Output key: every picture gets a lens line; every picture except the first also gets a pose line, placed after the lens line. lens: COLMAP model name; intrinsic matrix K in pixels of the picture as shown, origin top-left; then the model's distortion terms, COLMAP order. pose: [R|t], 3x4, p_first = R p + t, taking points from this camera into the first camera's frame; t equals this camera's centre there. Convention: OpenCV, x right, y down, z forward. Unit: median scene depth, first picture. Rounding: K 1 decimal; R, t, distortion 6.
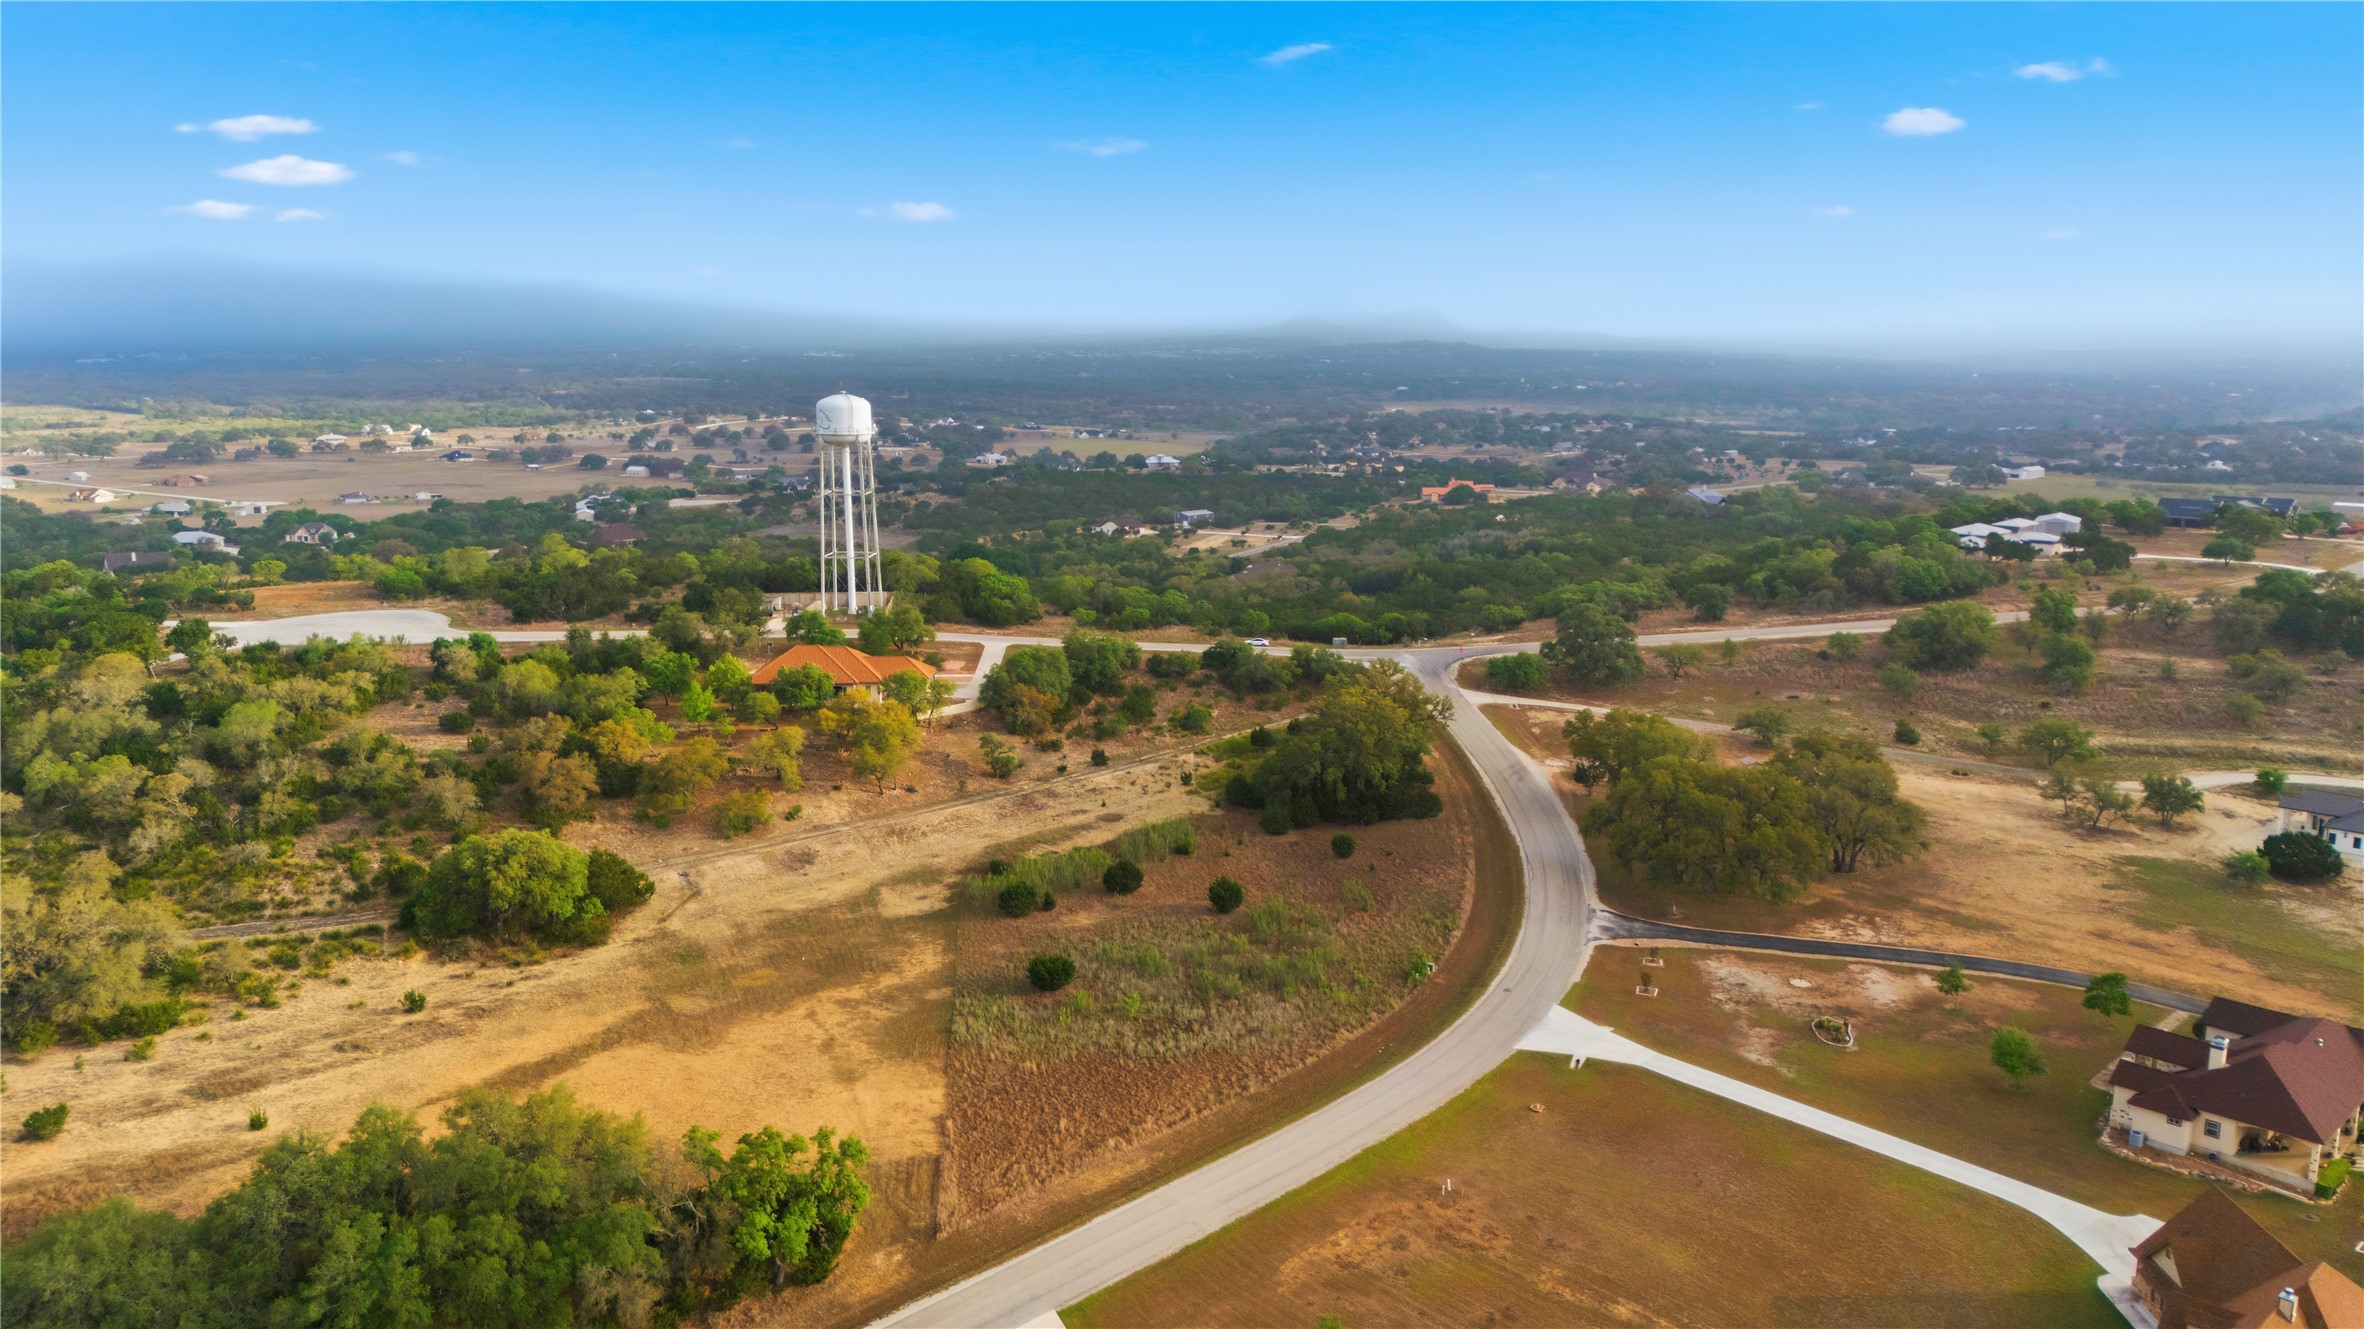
lens RADIAL K [[1729.0, 0, 1182.0], [0, 1729.0, 664.5], [0, 0, 1]] dist [0.090122, -0.106072]
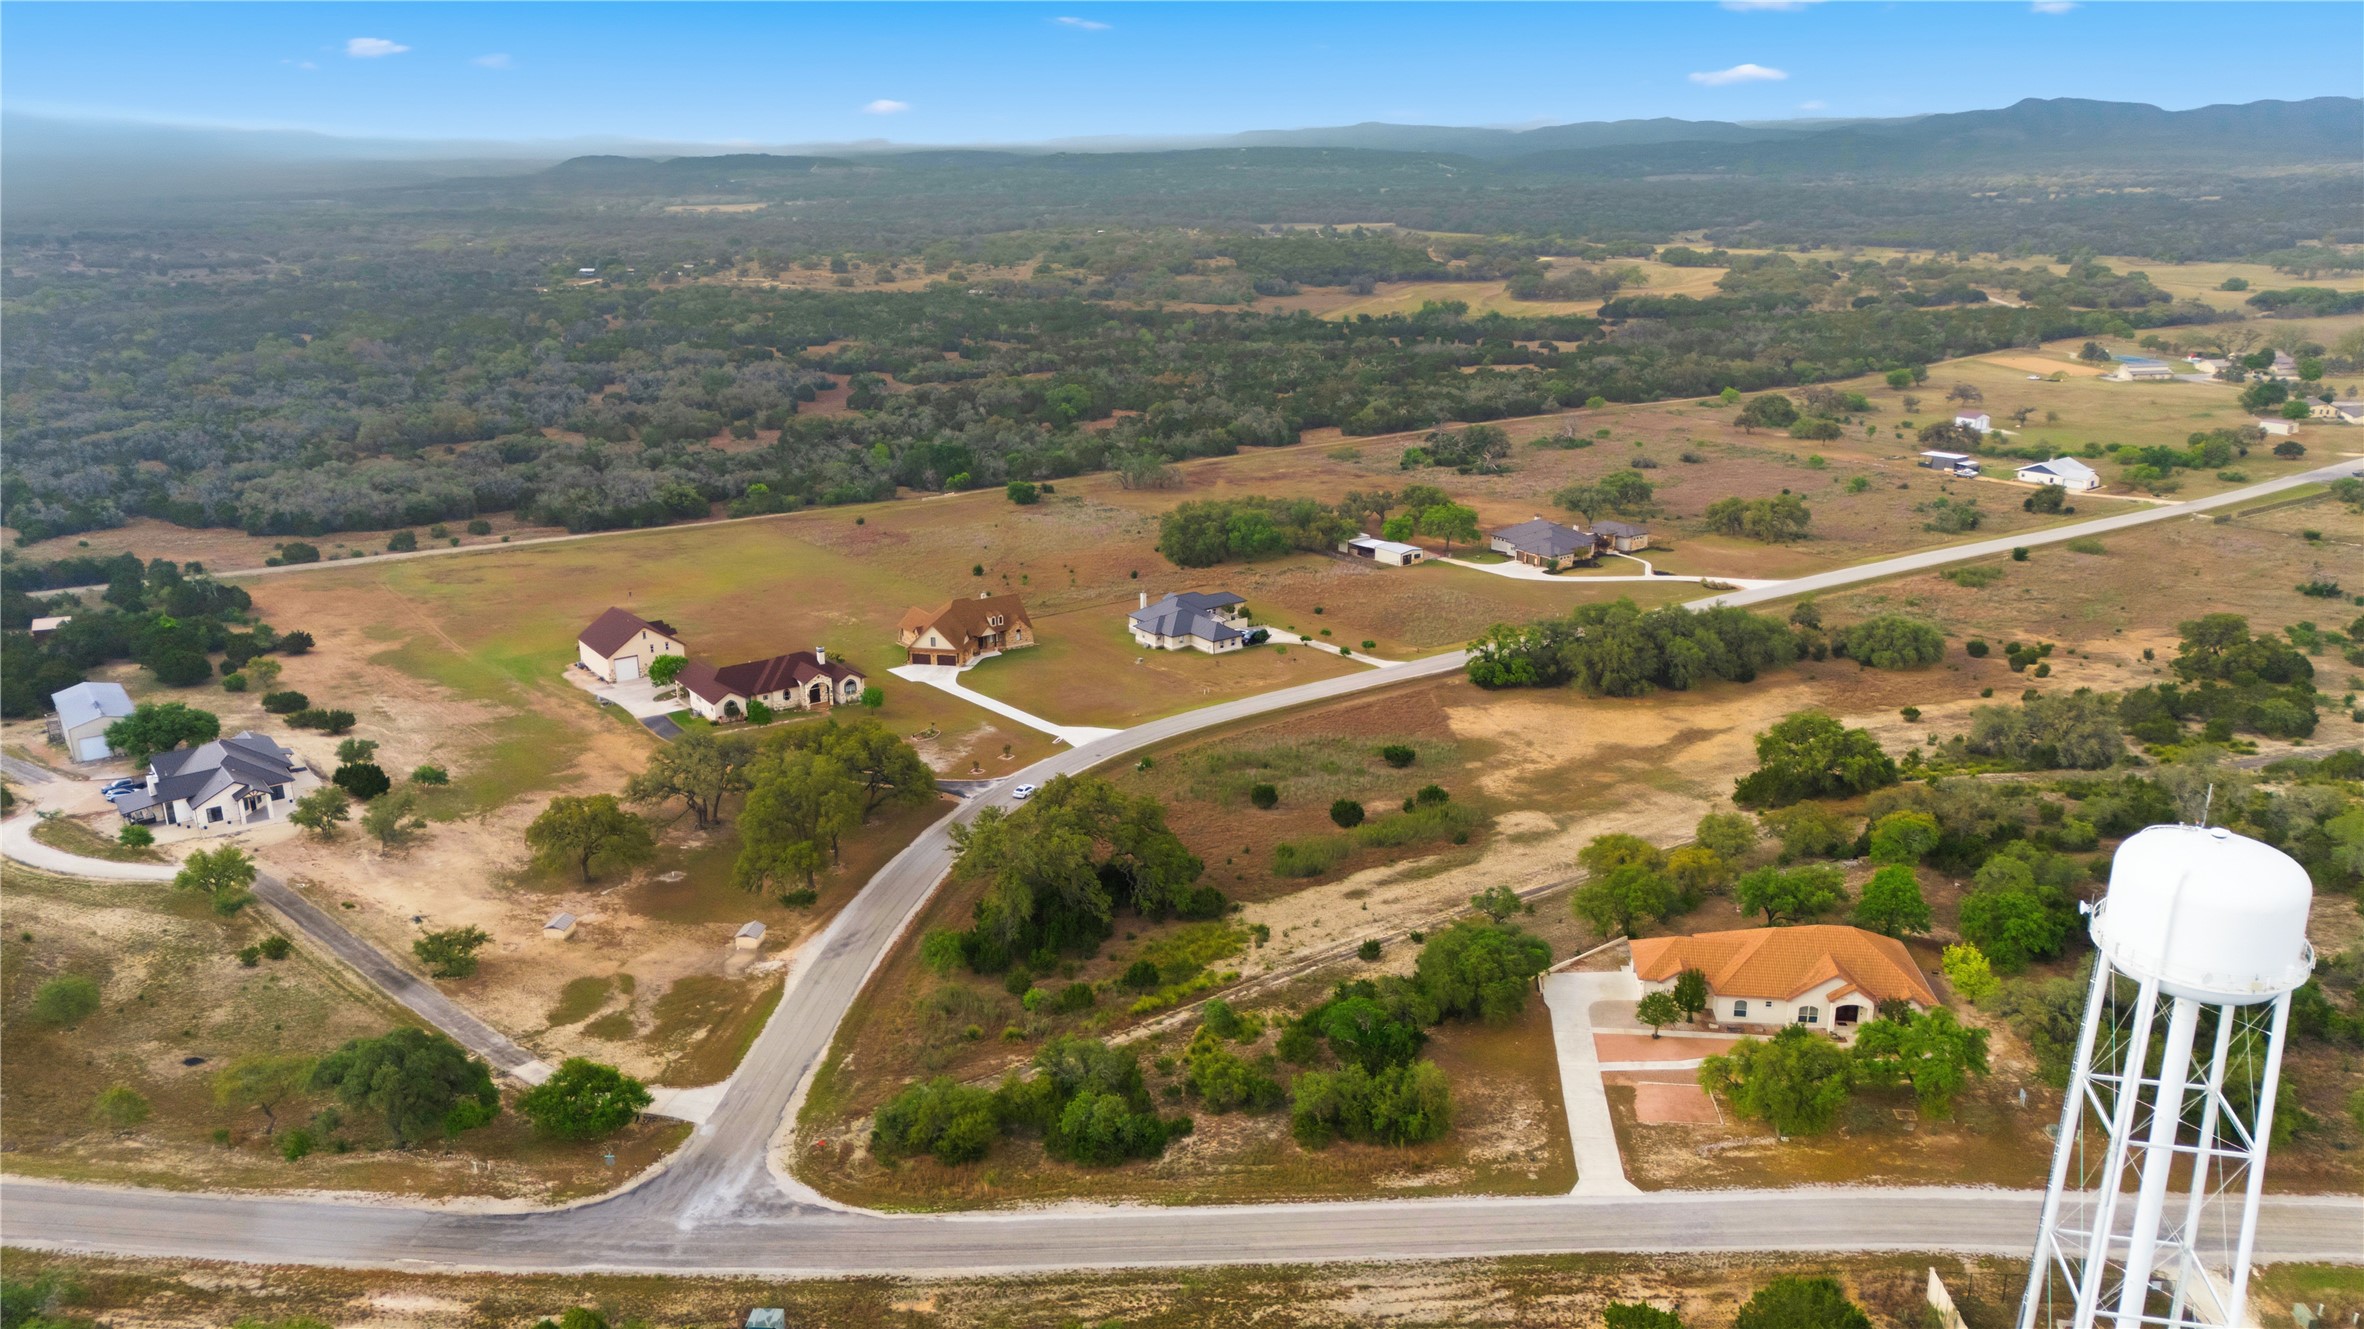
lens RADIAL K [[1729.0, 0, 1182.0], [0, 1729.0, 664.5], [0, 0, 1]] dist [0.090122, -0.106072]
pose [[-0.989670, -0.036044, 0.138760, -0.091866], [0.034193, 0.880604, 0.472617, -0.584385], [-0.139227, 0.472480, -0.870275, 2.217943]]
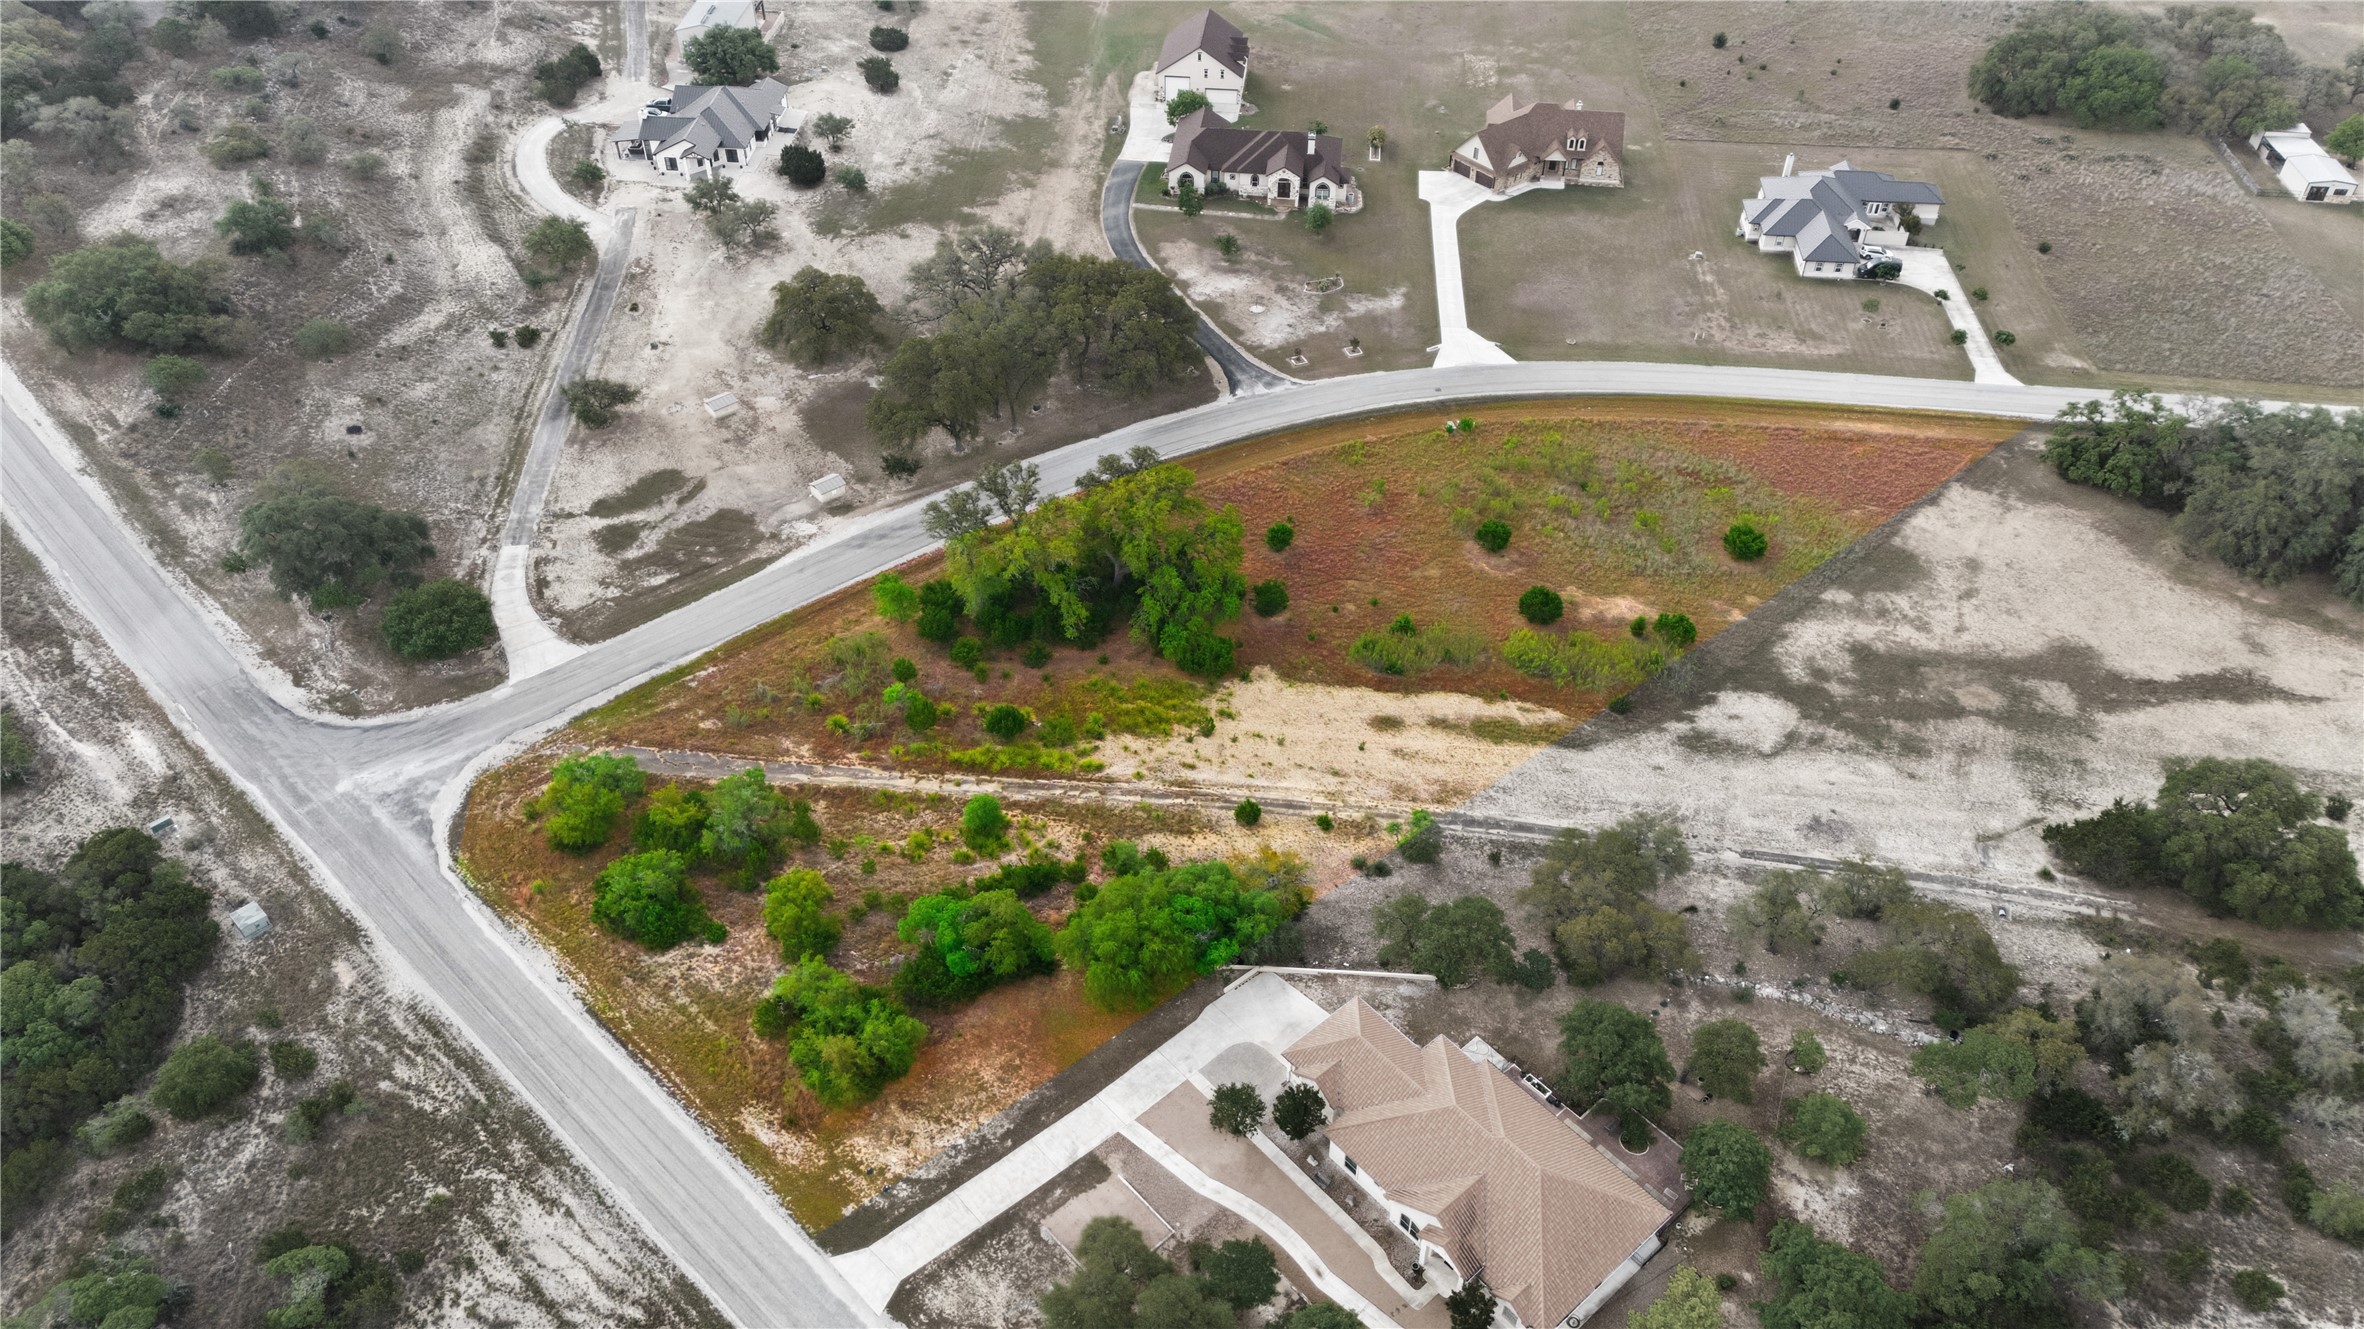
lens RADIAL K [[1729.0, 0, 1182.0], [0, 1729.0, 664.5], [0, 0, 1]] dist [0.090122, -0.106072]
pose [[-0.643418, -0.506396, 0.574088, -0.506814], [0.143903, 0.656557, 0.740422, -0.627381], [-0.751868, 0.559014, -0.349569, 1.651046]]
